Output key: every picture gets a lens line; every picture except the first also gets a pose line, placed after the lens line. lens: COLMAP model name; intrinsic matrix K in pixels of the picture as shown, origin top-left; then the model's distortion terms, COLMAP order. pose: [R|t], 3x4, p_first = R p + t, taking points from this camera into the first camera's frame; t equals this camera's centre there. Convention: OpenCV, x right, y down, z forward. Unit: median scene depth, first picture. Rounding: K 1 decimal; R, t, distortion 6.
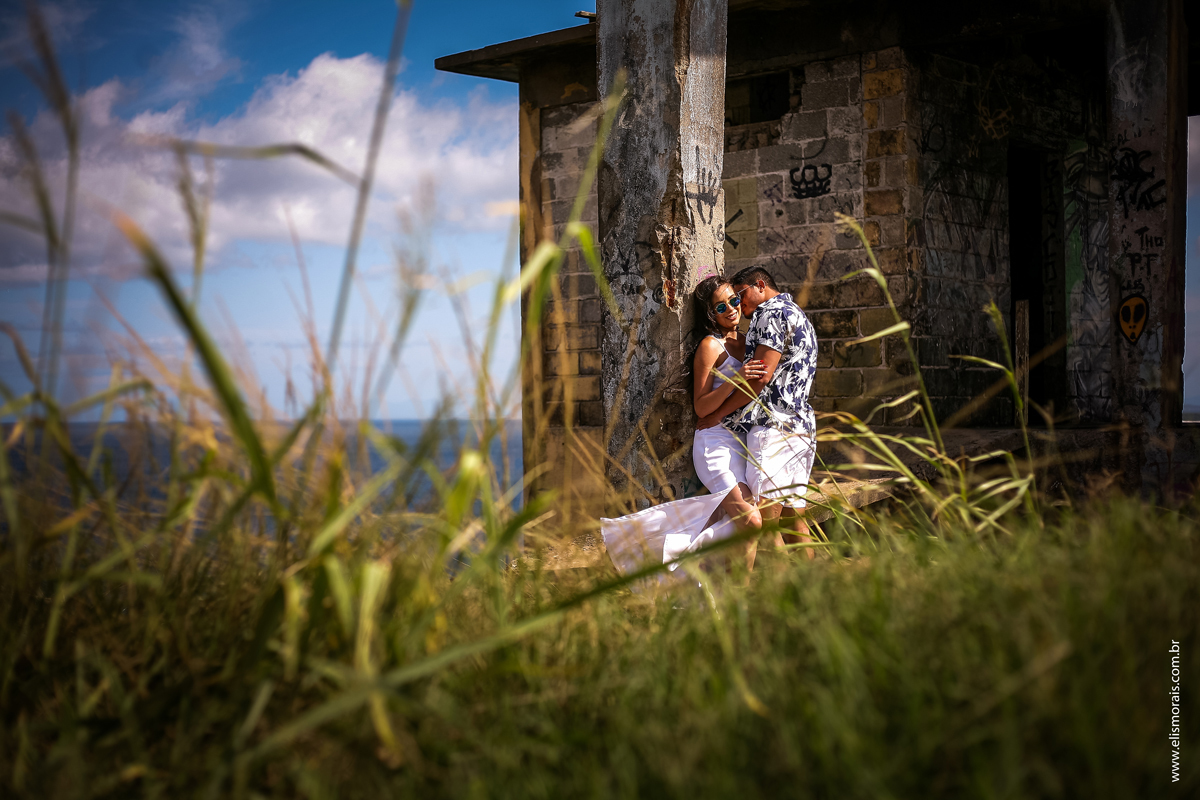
lens RADIAL K [[1801.7, 0, 600.0], [0, 1801.7, 400.0], [0, 0, 1]] dist [-0.099101, -0.056232]
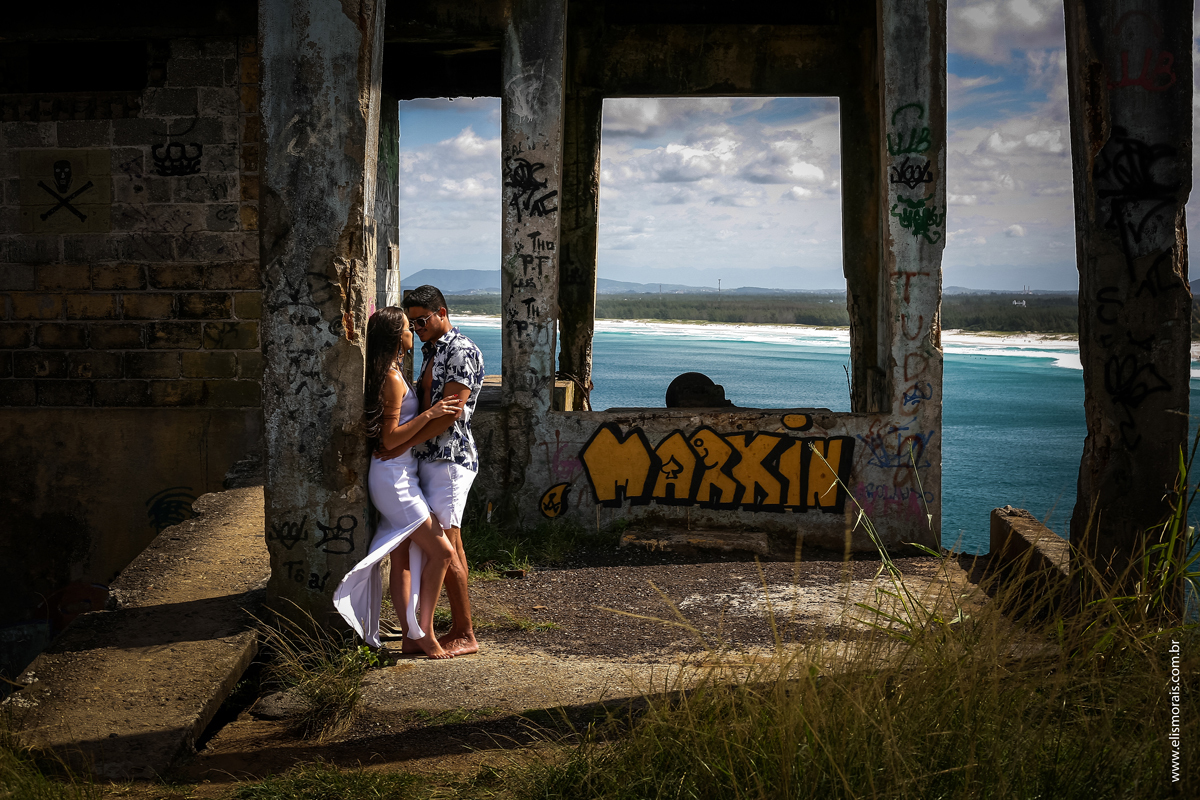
lens RADIAL K [[1801.7, 0, 600.0], [0, 1801.7, 400.0], [0, 0, 1]] dist [-0.099101, -0.056232]
pose [[0.764946, -0.032706, 0.643264, -0.389550], [-0.014256, 0.997606, 0.067675, -0.068488], [-0.643937, -0.060938, 0.762648, 0.109813]]
